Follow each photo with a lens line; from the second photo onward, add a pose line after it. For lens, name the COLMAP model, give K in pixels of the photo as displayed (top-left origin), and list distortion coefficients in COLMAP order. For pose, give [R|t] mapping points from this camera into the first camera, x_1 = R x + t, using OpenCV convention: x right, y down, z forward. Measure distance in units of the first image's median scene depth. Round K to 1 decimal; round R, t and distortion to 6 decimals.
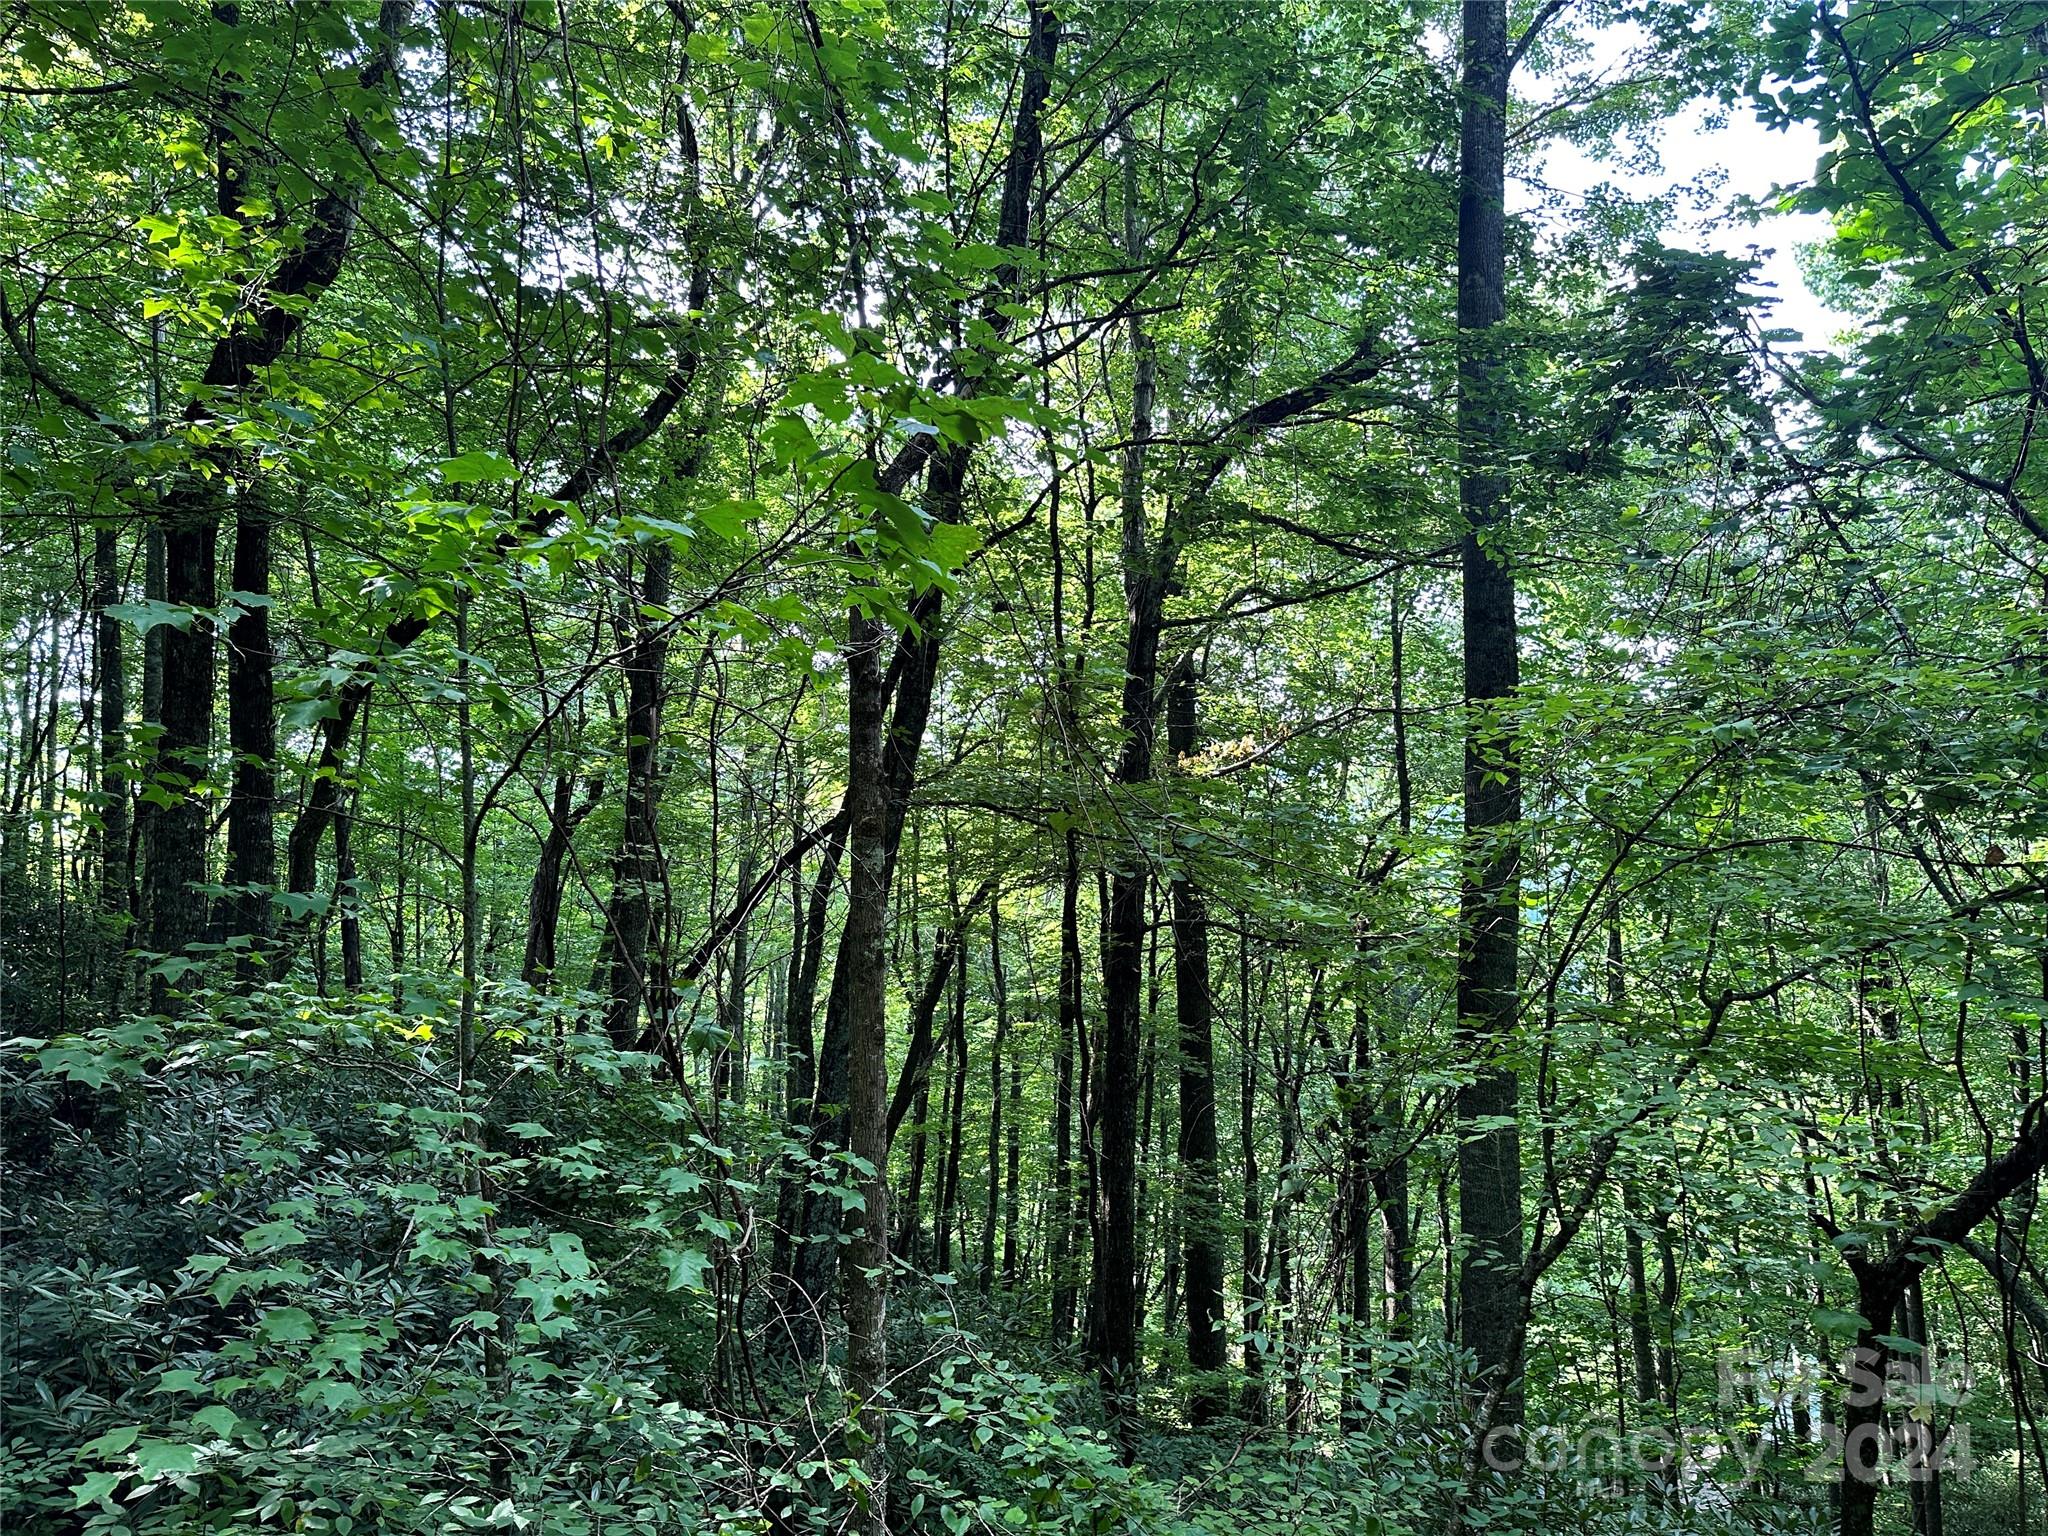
lens RADIAL K [[1469.5, 0, 1094.3], [0, 1469.5, 754.5], [0, 0, 1]] dist [0.039718, -0.045420]
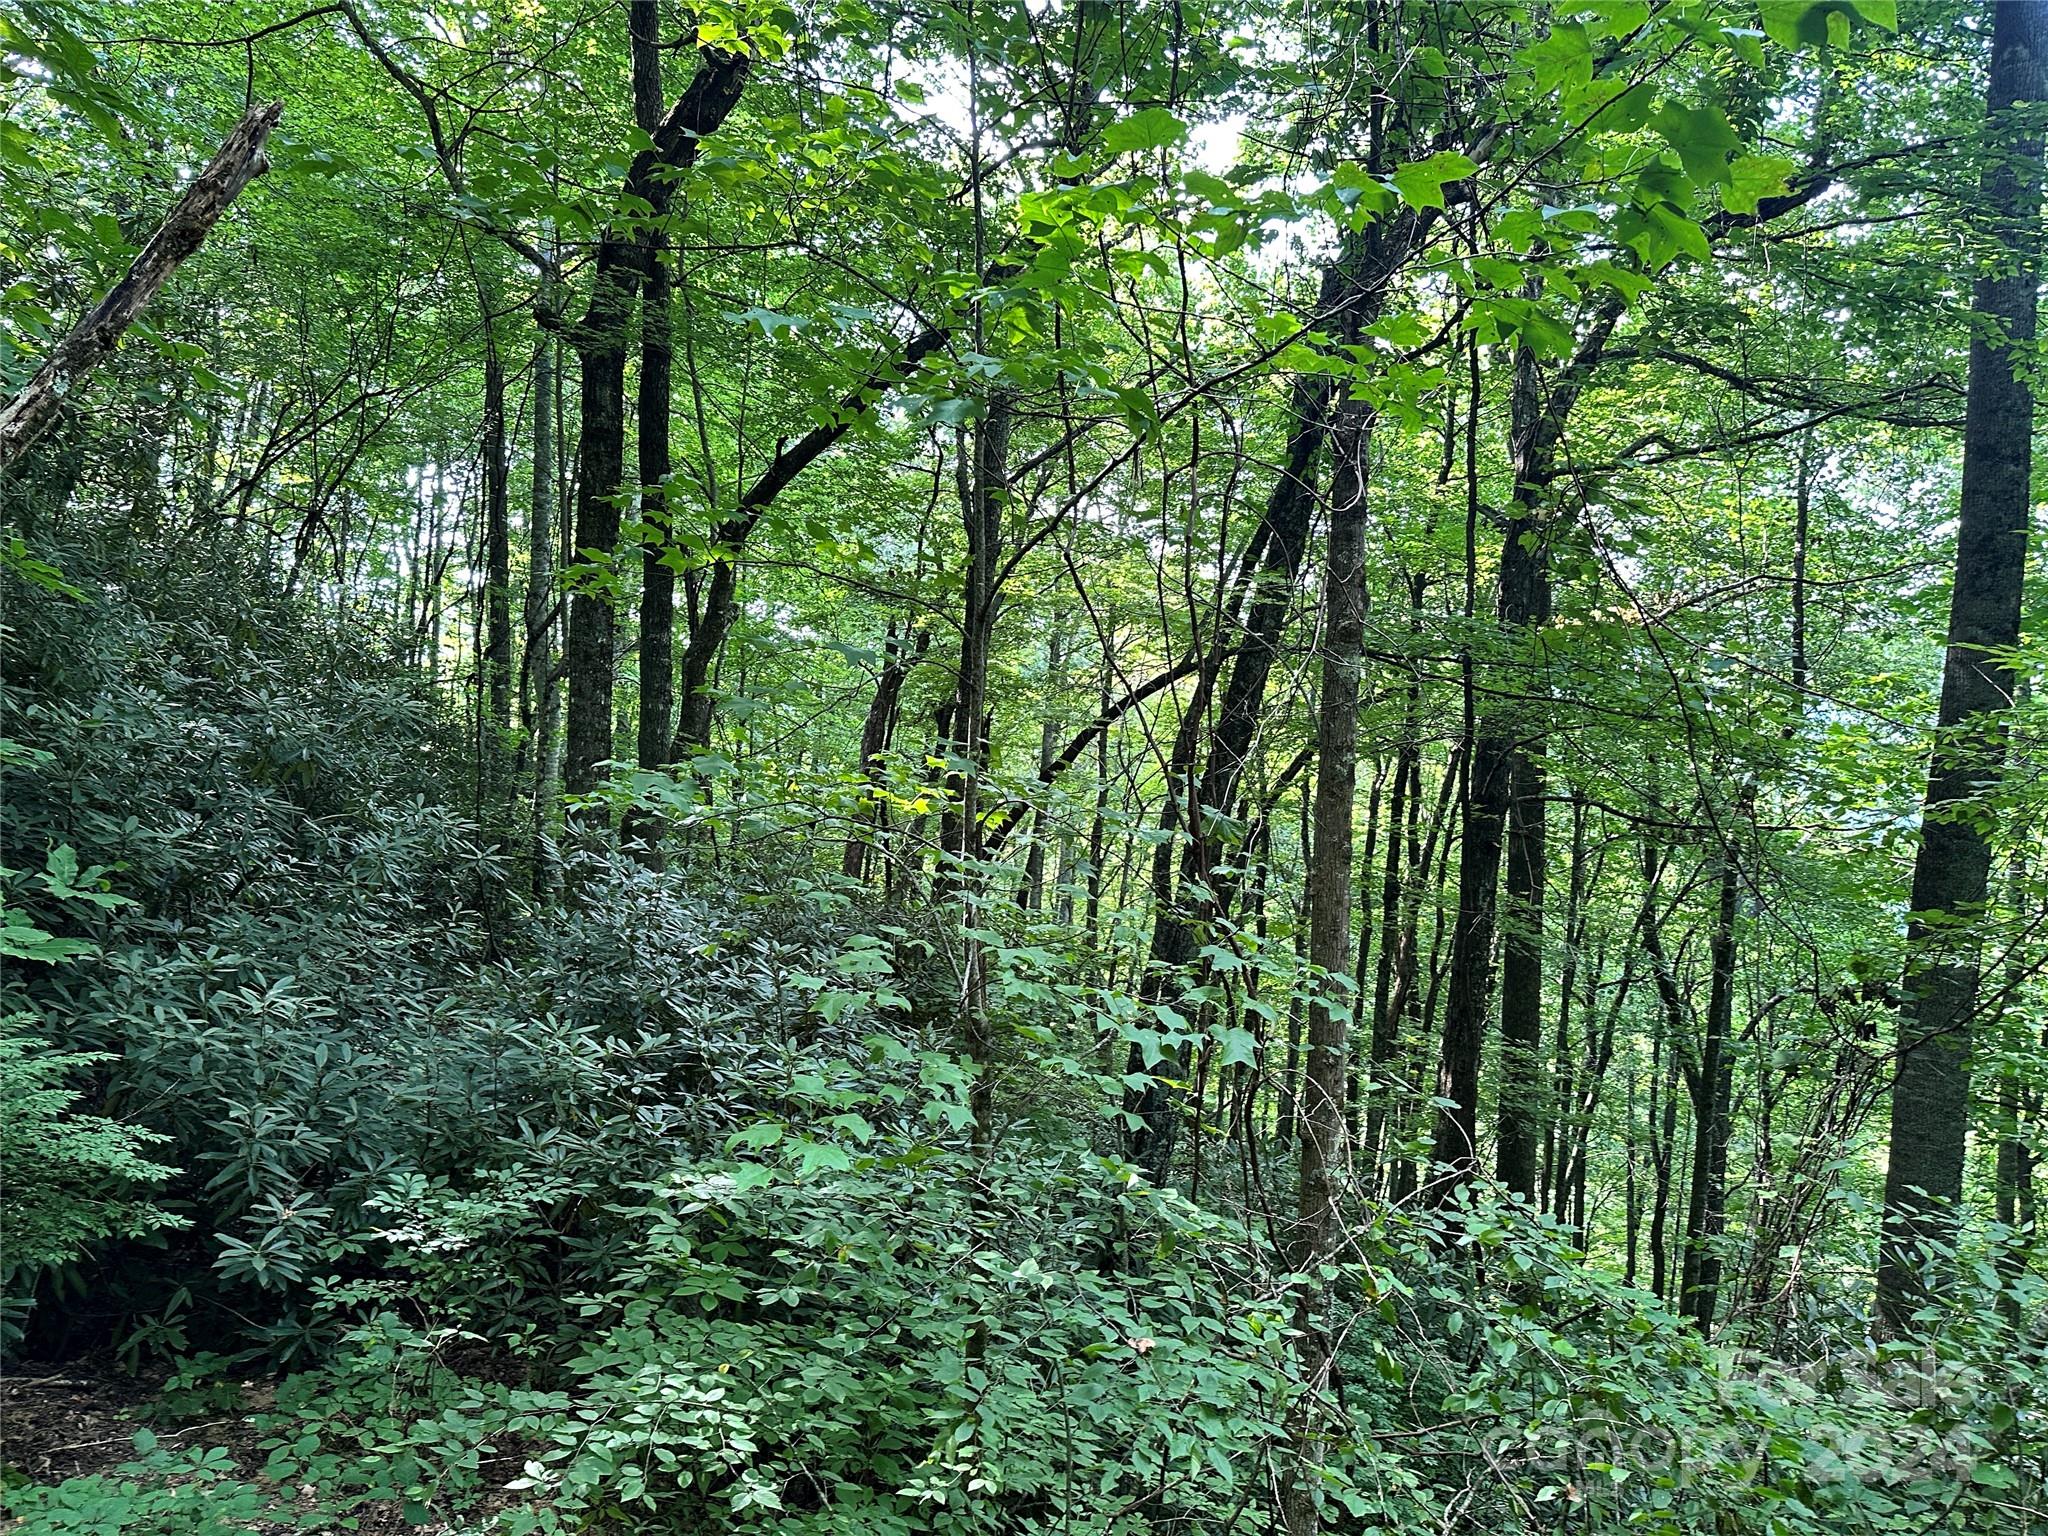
lens RADIAL K [[1469.5, 0, 1040.5], [0, 1469.5, 777.8], [0, 0, 1]] dist [0.039718, -0.045420]
pose [[0.978058, 0.061680, -0.198993, -0.133003], [-0.044073, 0.994808, 0.091736, 0.056606], [0.203618, -0.080953, 0.975698, 0.039049]]
